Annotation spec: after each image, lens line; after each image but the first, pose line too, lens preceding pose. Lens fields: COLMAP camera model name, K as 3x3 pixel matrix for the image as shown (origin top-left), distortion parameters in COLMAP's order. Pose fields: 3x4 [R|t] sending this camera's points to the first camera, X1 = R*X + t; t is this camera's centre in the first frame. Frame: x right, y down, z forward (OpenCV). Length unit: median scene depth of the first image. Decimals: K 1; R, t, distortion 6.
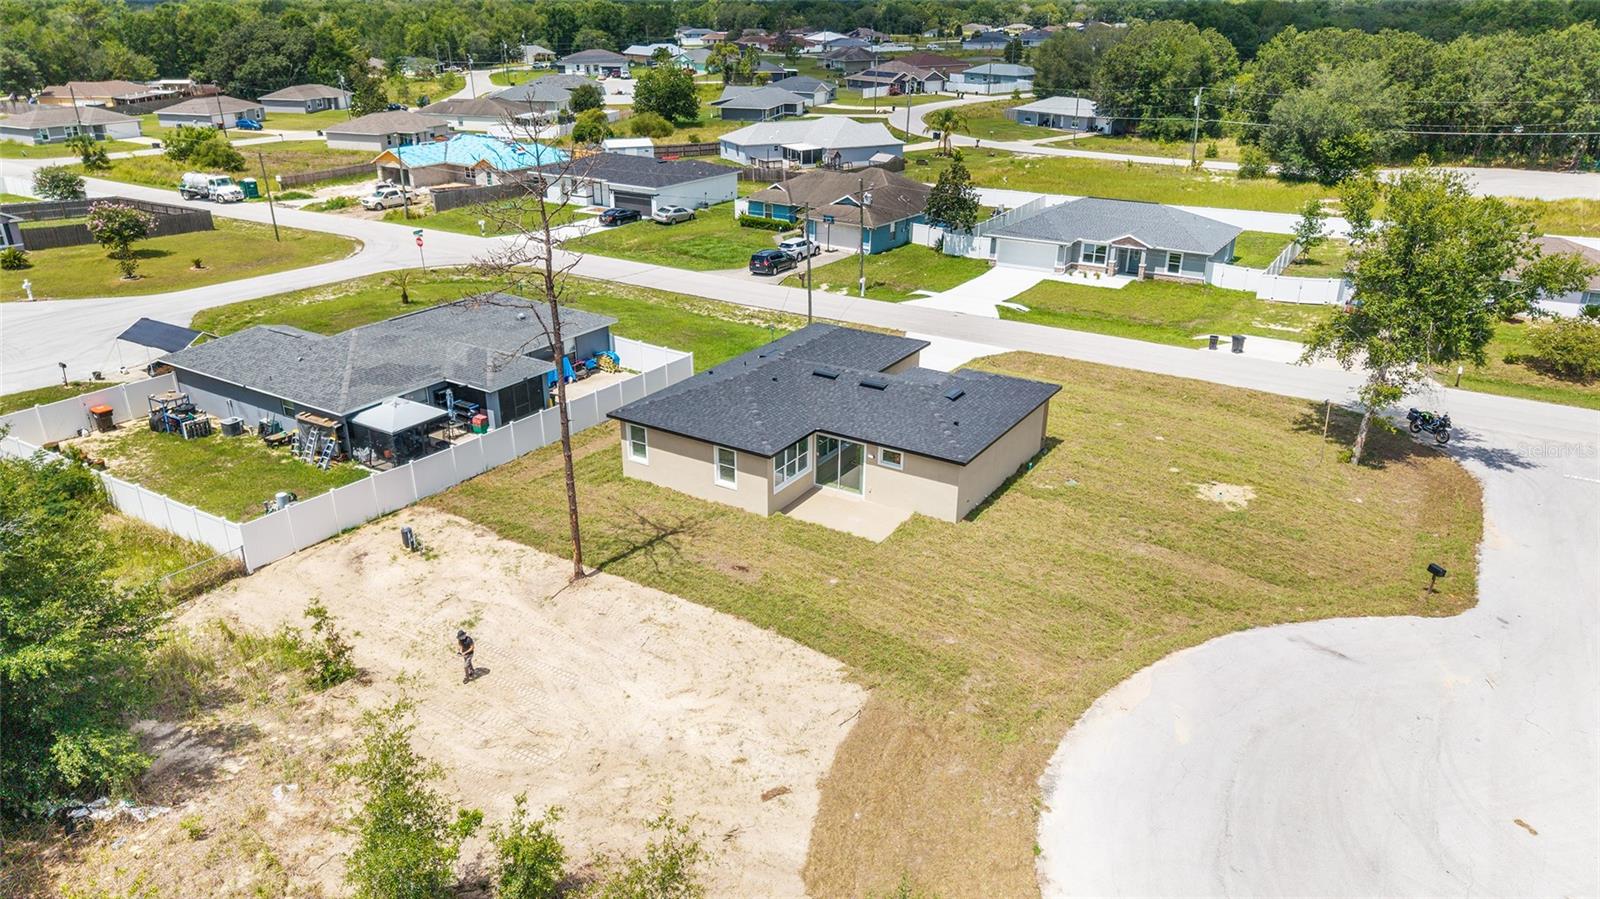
lens RADIAL K [[1065.2, 0, 800.0], [0, 1065.2, 449.5], [0, 0, 1]] dist [0.080146, -0.079118]
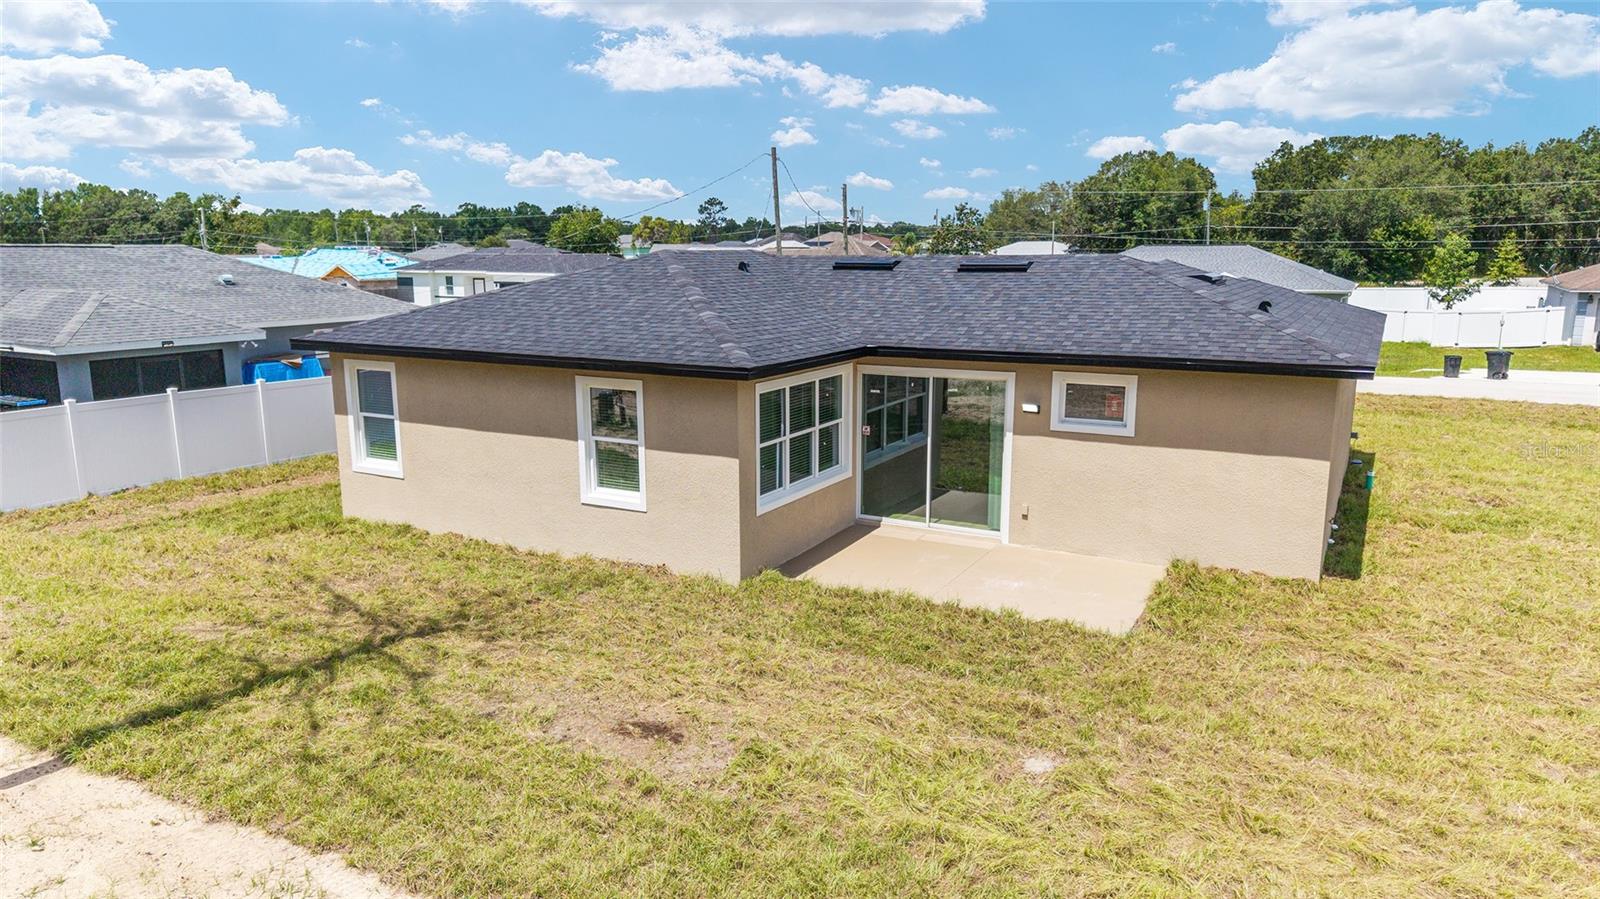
lens RADIAL K [[1077.3, 0, 800.0], [0, 1077.3, 449.5], [0, 0, 1]] dist [0.034934, -0.002176]
pose [[0.997788, -0.020834, 0.063126, -0.031054], [0.033341, 0.978384, -0.204090, 0.088485], [-0.057509, 0.205743, 0.976915, 0.651347]]
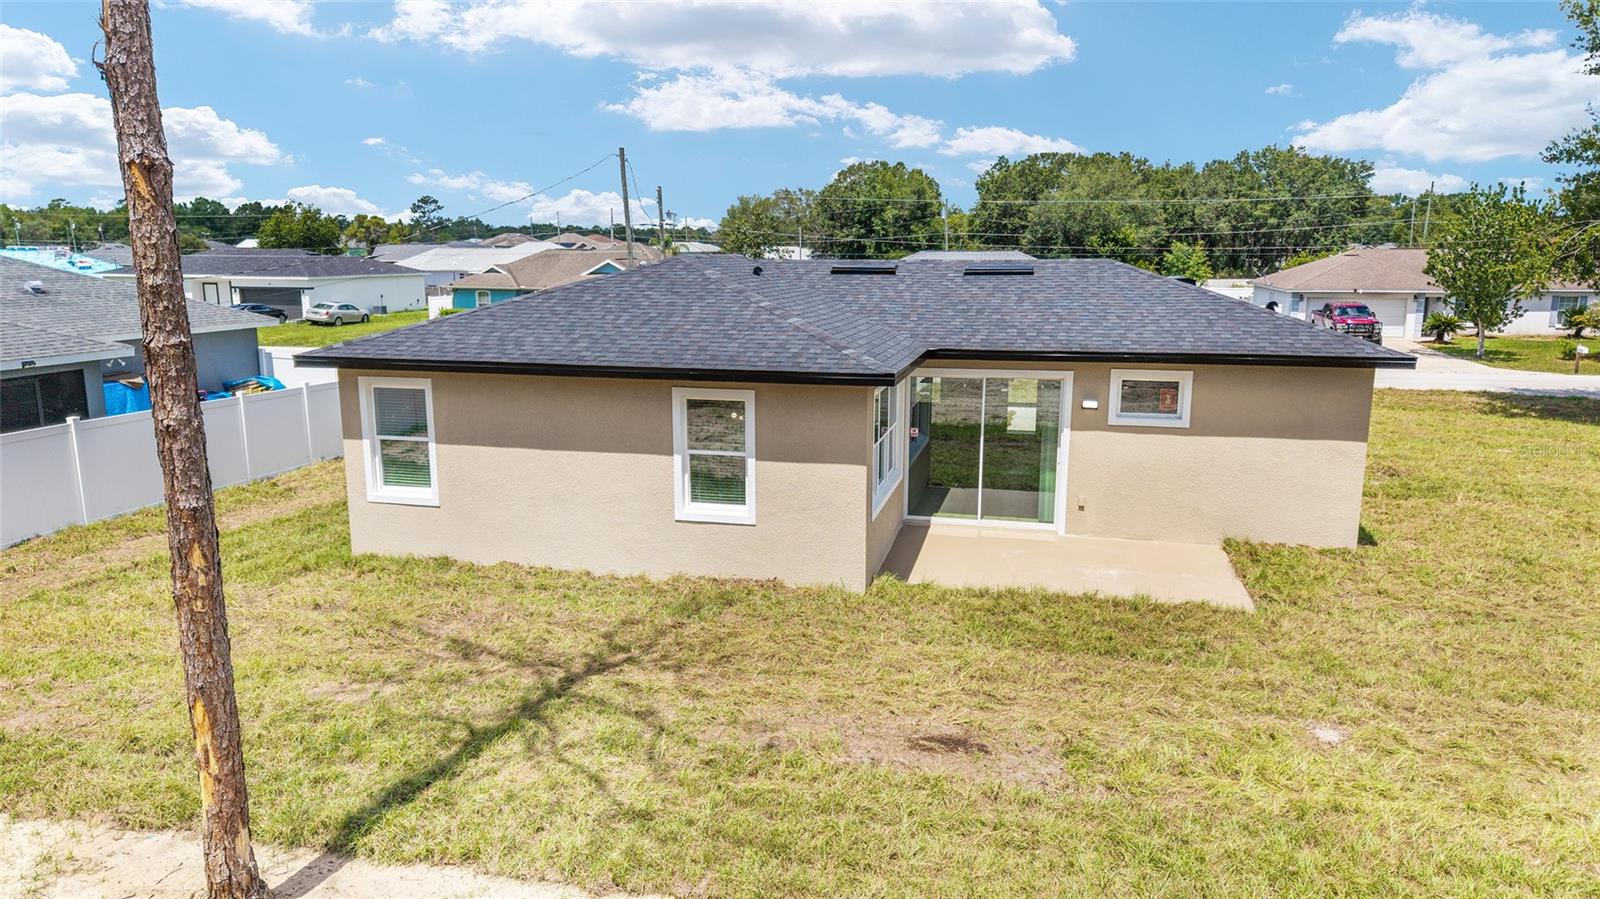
lens RADIAL K [[1065.2, 0, 800.0], [0, 1065.2, 449.5], [0, 0, 1]] dist [0.080146, -0.079118]
pose [[0.946785, -0.065390, 0.315155, -0.144804], [0.128762, 0.974330, -0.184665, 0.076530], [-0.294990, 0.215418, 0.930901, 0.676537]]
